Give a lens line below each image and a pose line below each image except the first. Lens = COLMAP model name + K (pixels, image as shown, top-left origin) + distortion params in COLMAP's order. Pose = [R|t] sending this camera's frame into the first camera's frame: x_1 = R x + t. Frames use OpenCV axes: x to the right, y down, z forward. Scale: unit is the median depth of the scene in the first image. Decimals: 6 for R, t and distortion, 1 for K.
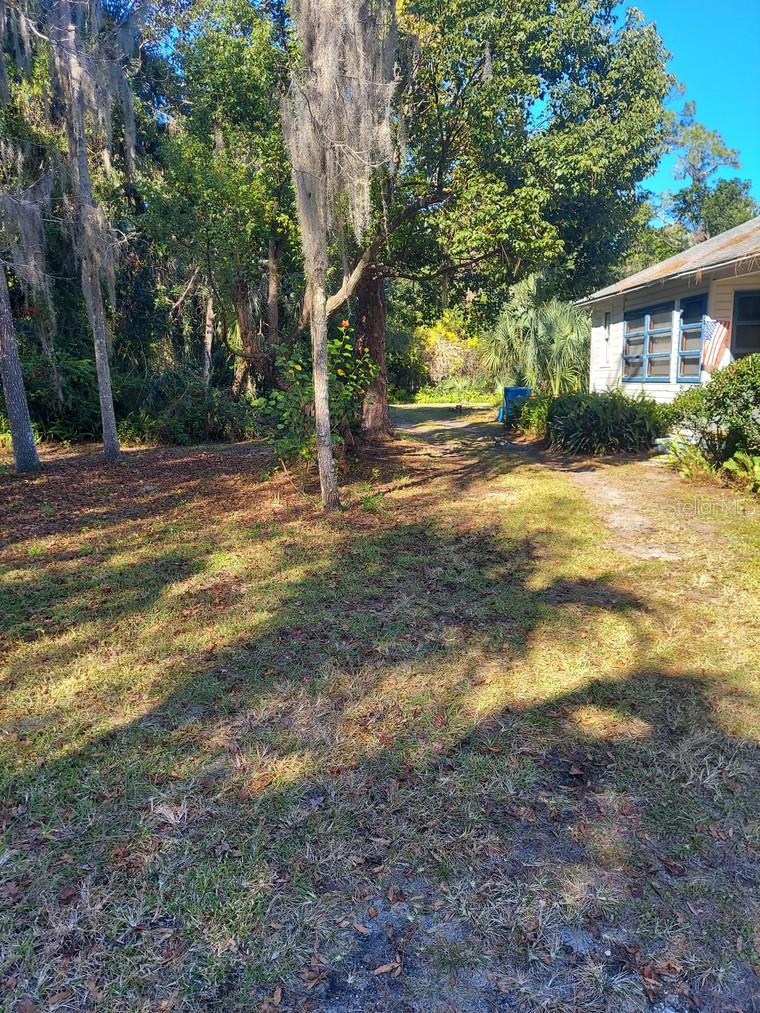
lens RADIAL K [[723.5, 0, 382.8], [0, 723.5, 504.4], [0, 0, 1]] dist [0.059005, -0.055414]
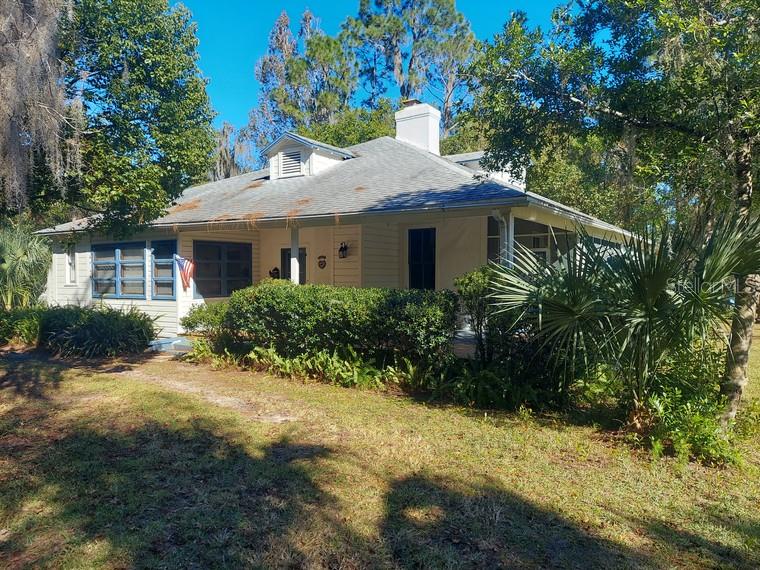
lens RADIAL K [[542.8, 0, 374.6], [0, 542.8, 284.1], [0, 0, 1]] dist [0.059005, -0.055414]
pose [[0.587792, 0.015593, 0.808862, -0.206448], [0.129763, 0.985052, -0.113287, -0.025659], [-0.798537, 0.171550, 0.576982, 0.066721]]
